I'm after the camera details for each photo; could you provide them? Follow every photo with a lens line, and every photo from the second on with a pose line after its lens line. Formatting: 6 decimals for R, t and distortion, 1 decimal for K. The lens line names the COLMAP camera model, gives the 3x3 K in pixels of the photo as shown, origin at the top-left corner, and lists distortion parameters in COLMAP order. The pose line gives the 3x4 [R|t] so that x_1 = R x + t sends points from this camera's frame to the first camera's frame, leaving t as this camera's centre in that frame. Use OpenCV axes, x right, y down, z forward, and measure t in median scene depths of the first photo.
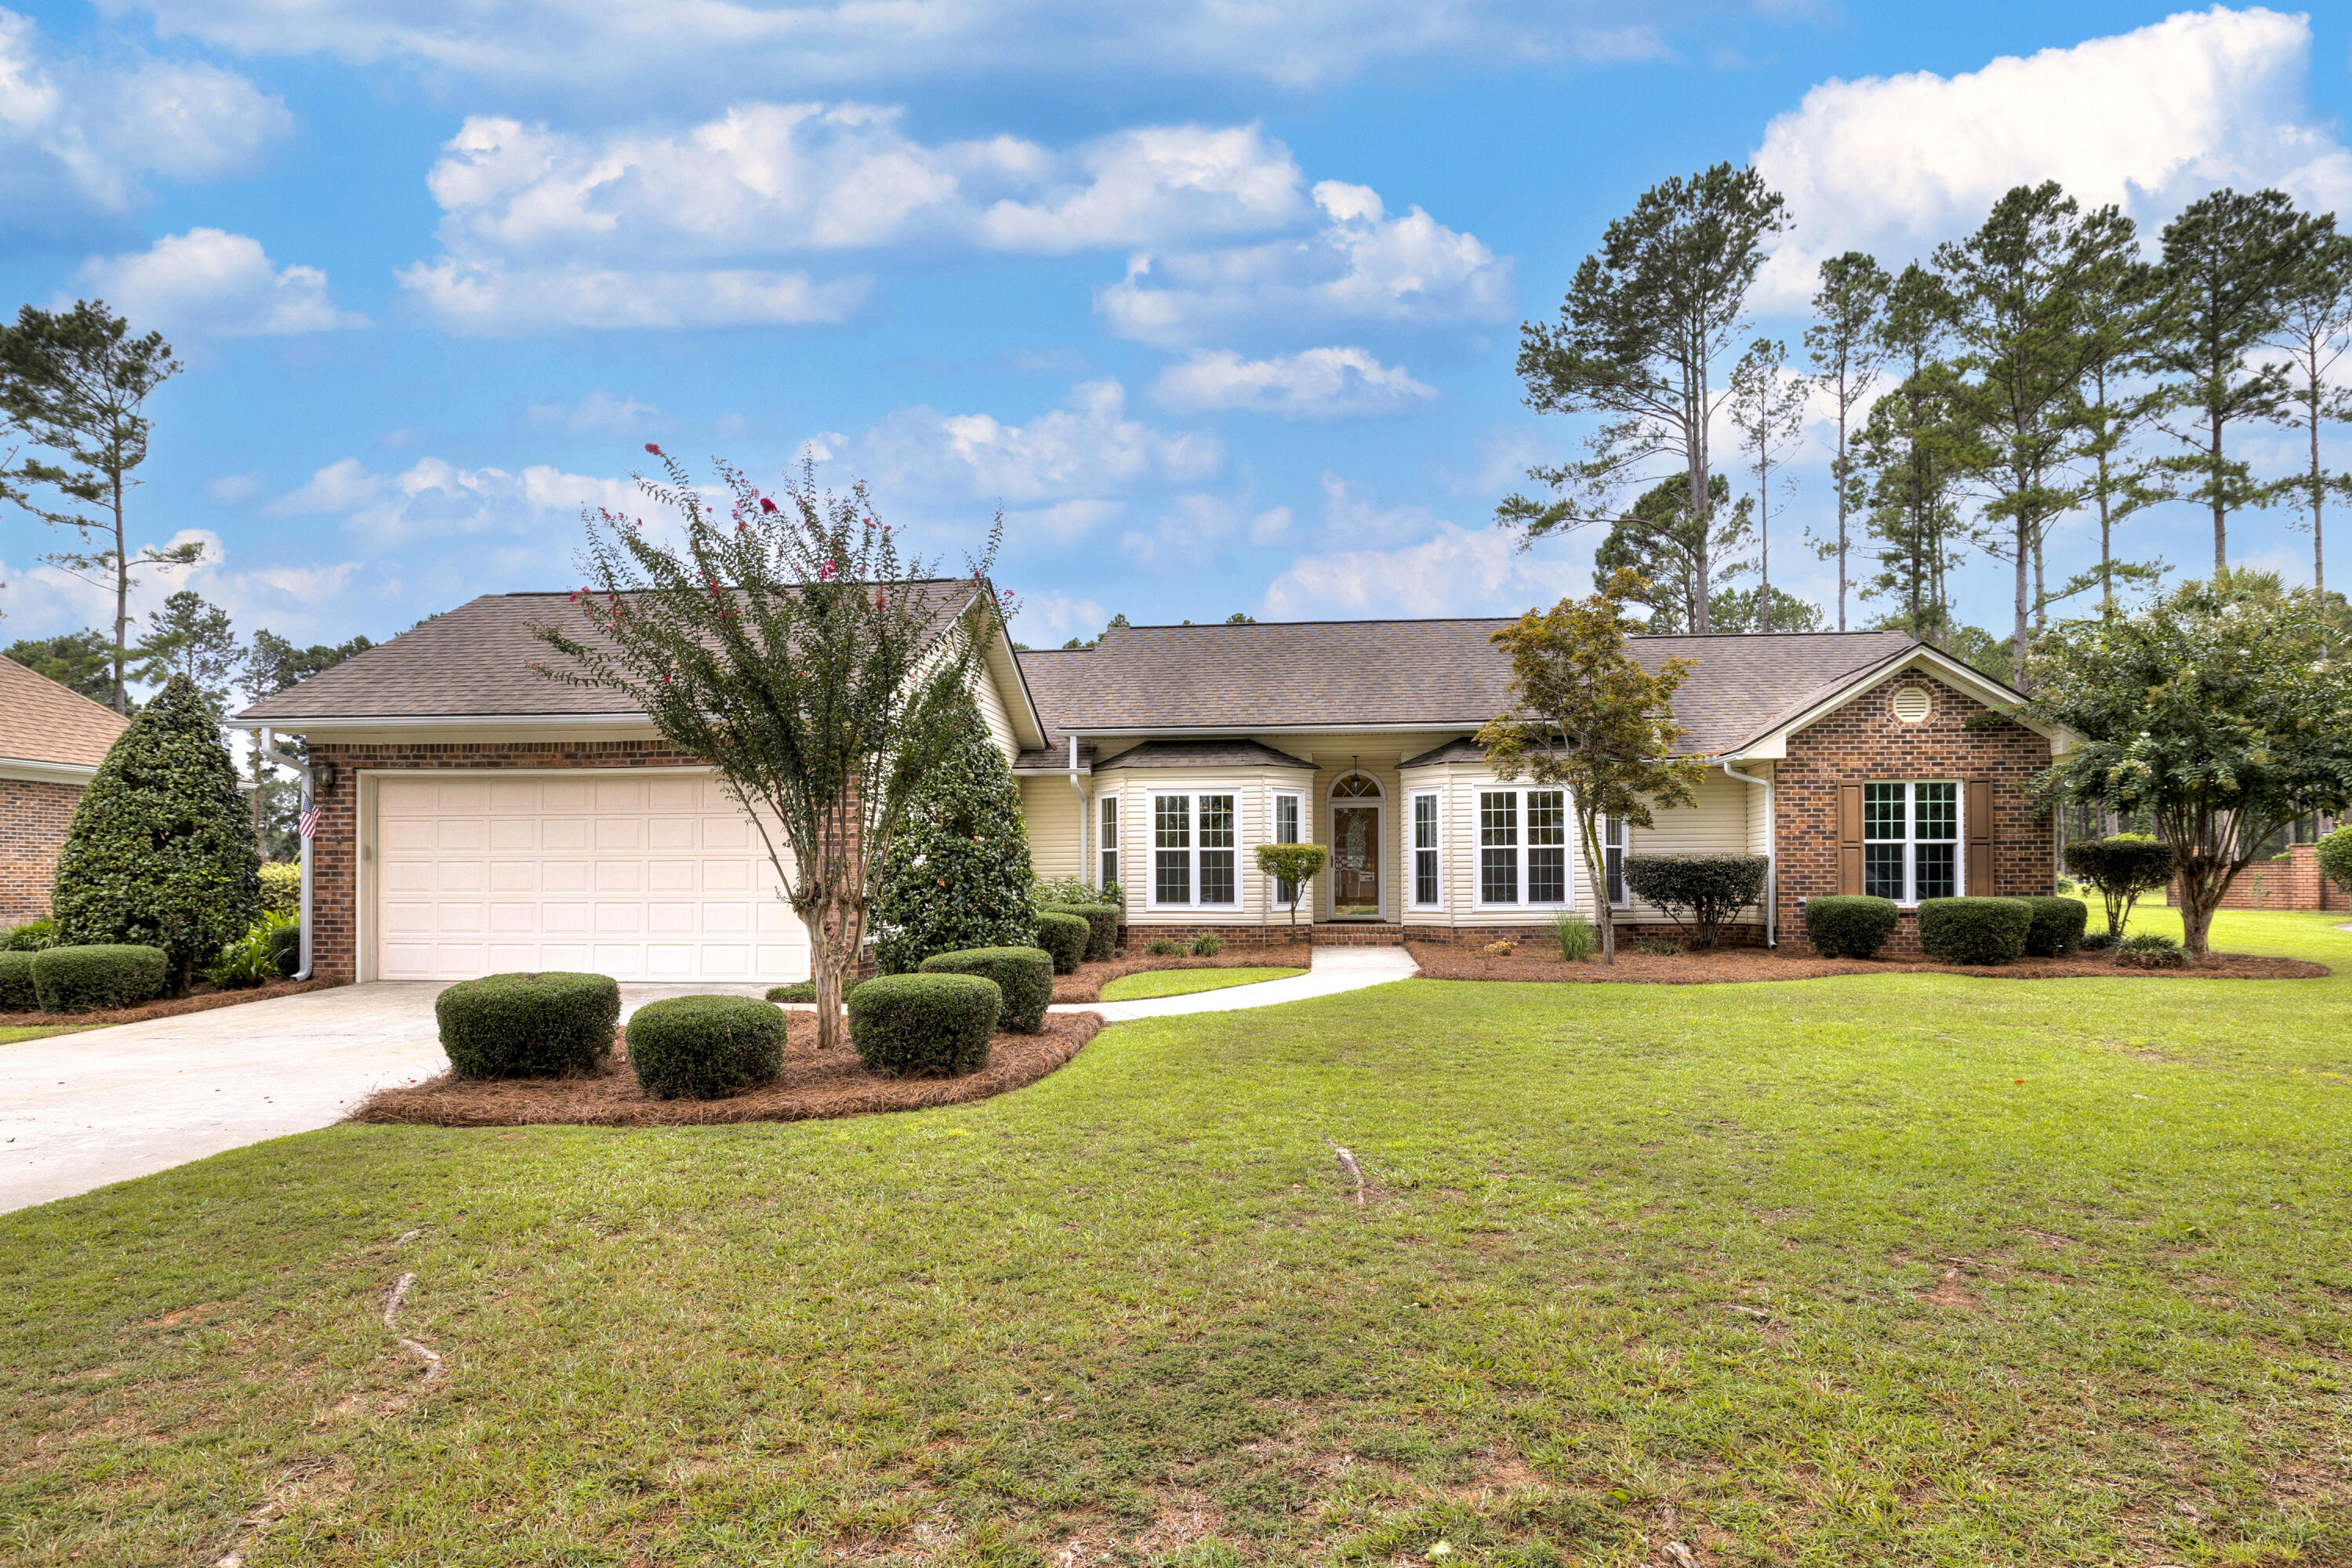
lens RADIAL K [[1249.6, 0, 1212.7], [0, 1249.6, 867.8], [0, 0, 1]] dist [0.002883, 0.000689]
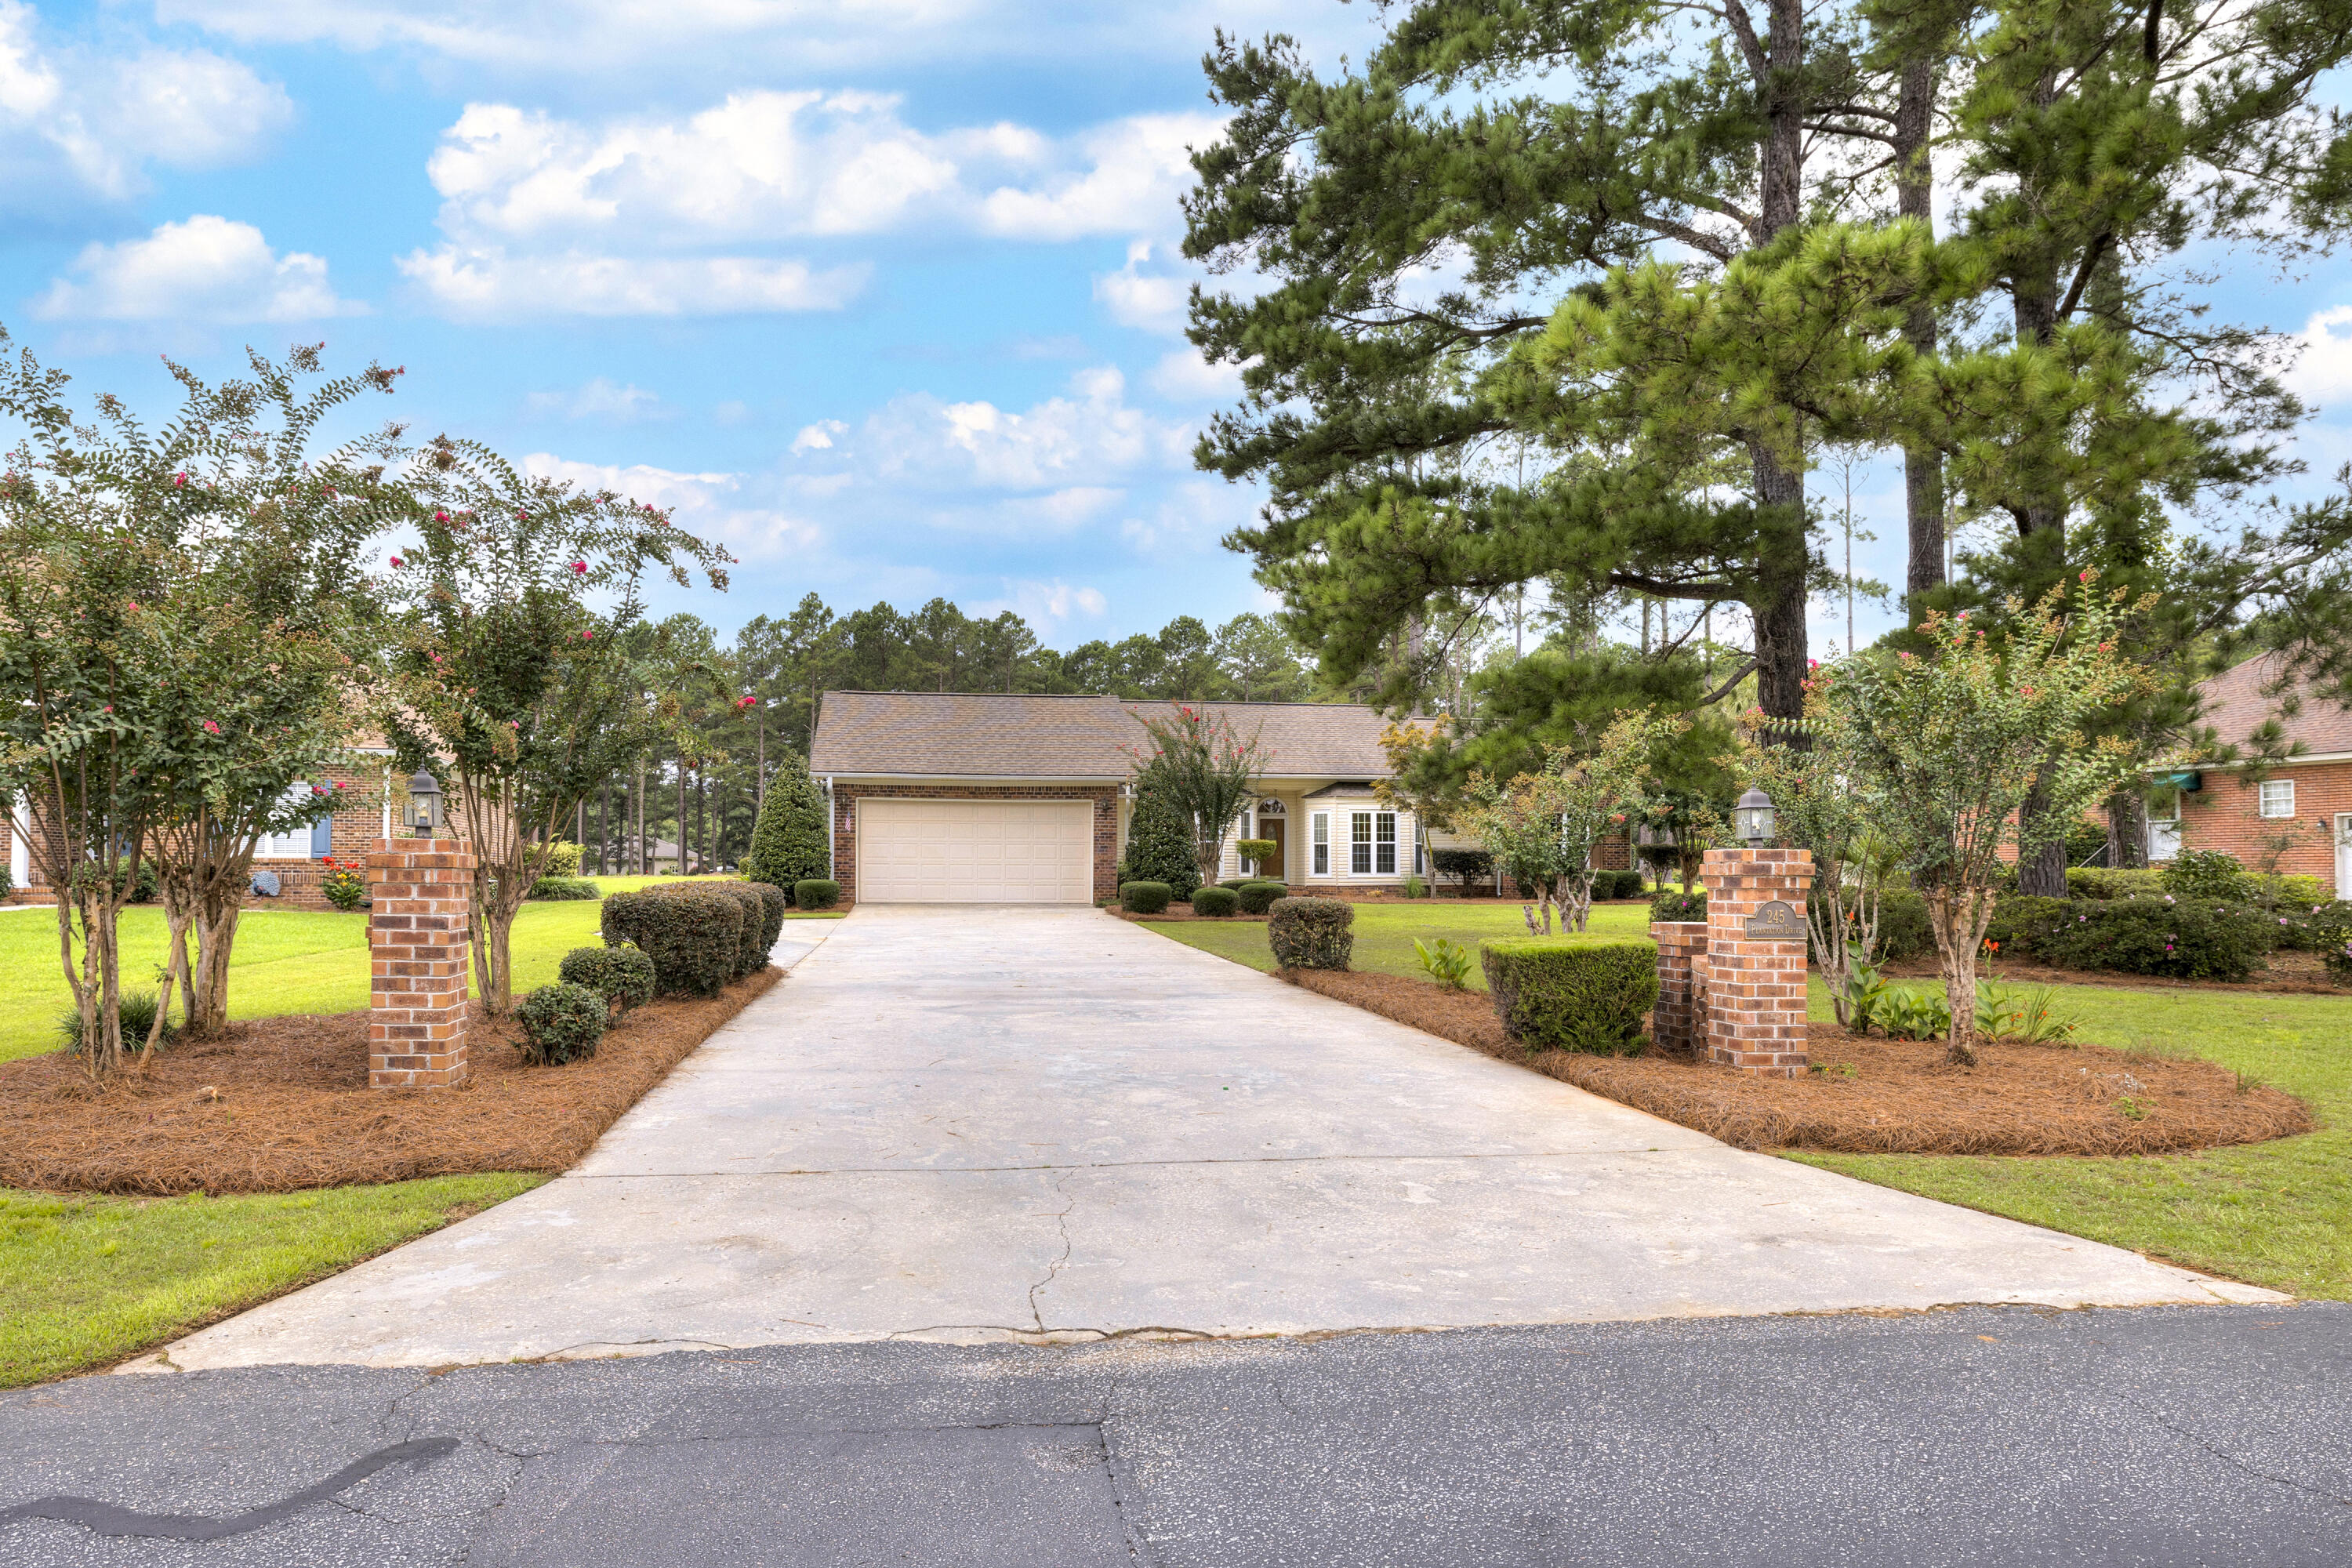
lens RADIAL K [[1409.3, 0, 1117.7], [0, 1409.3, 851.1], [0, 0, 1]] dist [0.000725, 0.000320]
pose [[0.980507, 0.012233, 0.196102, -0.539357], [-0.010722, 0.999904, -0.008769, 0.017965], [-0.196191, 0.006495, 0.980544, -0.985996]]
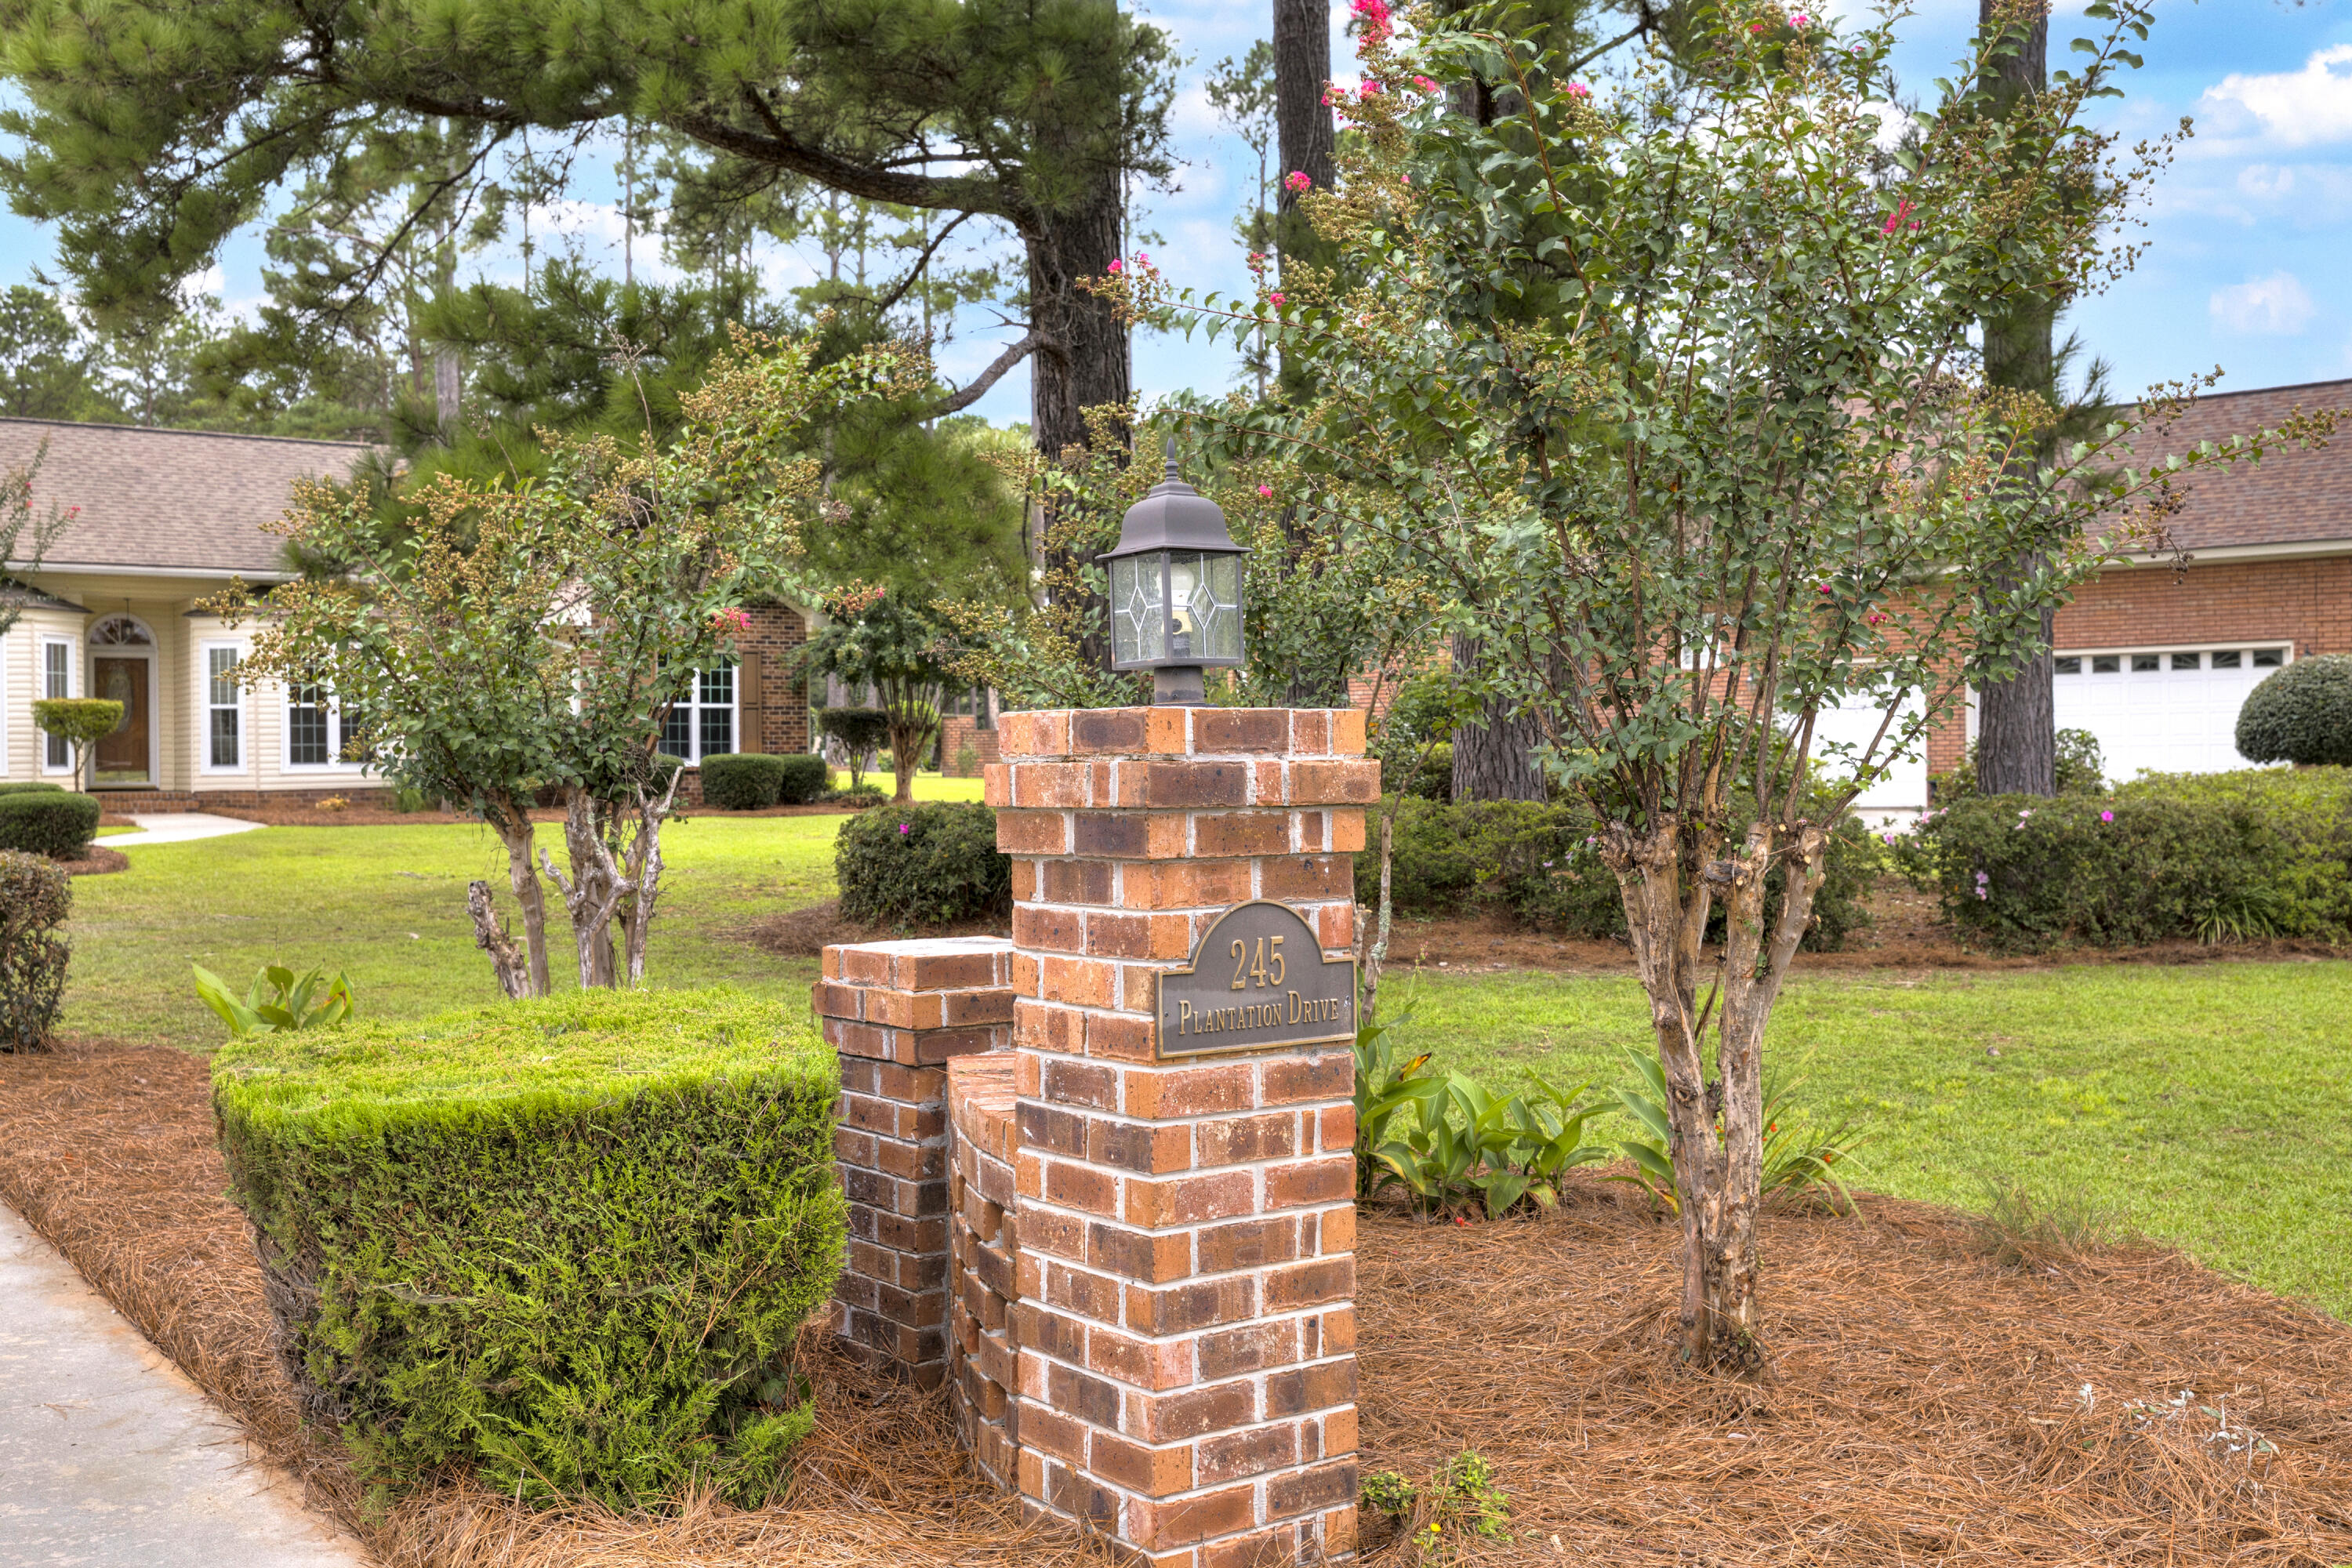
lens RADIAL K [[2320.2, 0, 1175.7], [0, 2320.2, 774.7], [0, 0, 1]] dist [0.006046, 0.000000]
pose [[0.764539, -0.005749, 0.644552, -0.407638], [-0.001842, 0.999937, 0.011104, 0.015348], [-0.644575, -0.009677, 0.764480, -0.780019]]
